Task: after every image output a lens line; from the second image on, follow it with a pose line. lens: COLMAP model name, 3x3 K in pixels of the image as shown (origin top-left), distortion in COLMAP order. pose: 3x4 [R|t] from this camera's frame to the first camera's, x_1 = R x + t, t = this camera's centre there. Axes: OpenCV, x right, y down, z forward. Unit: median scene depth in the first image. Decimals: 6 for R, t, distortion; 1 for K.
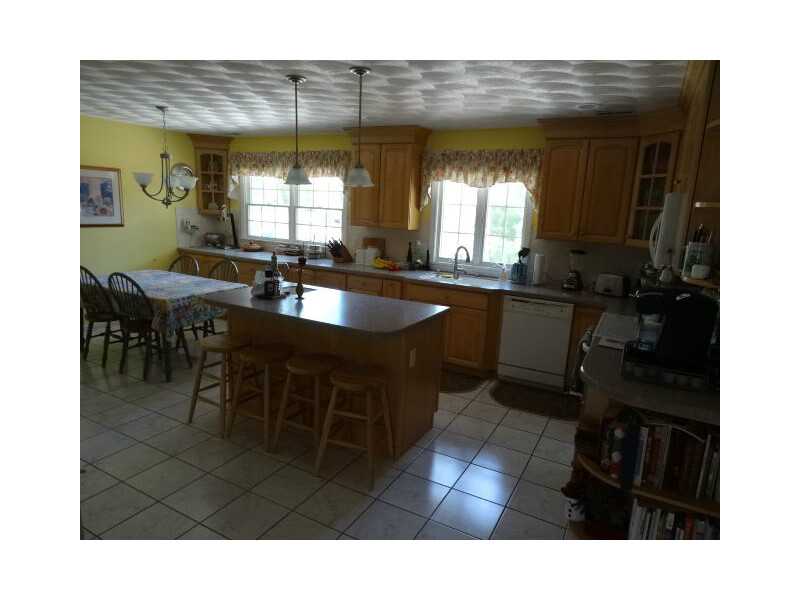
lens RADIAL K [[458.0, 0, 398.8], [0, 458.0, 297.4], [0, 0, 1]] dist [-0.004099, -0.002359]
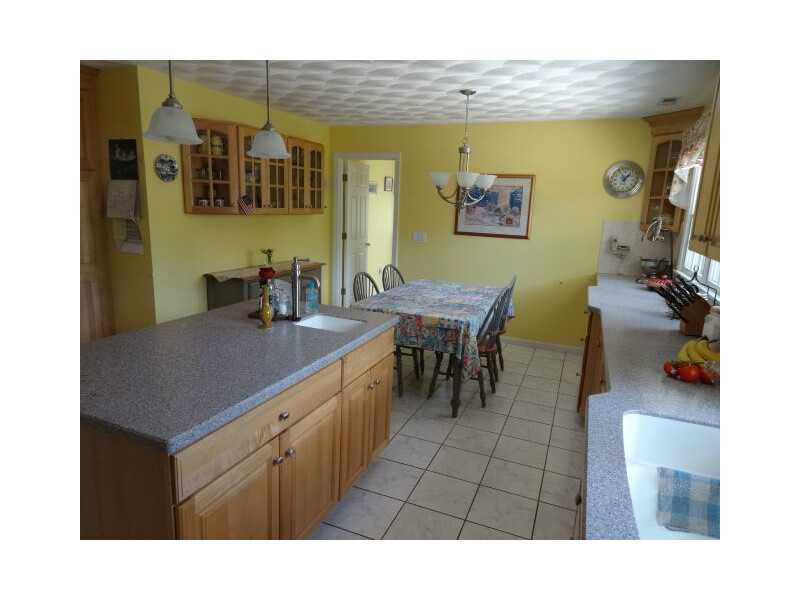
lens RADIAL K [[458.0, 0, 398.8], [0, 458.0, 297.4], [0, 0, 1]] dist [-0.004099, -0.002359]
pose [[0.087696, 0.158325, -0.983485, 0.289478], [-0.229568, 0.963926, 0.134706, -0.112629], [0.969334, 0.213964, 0.120879, 0.700030]]
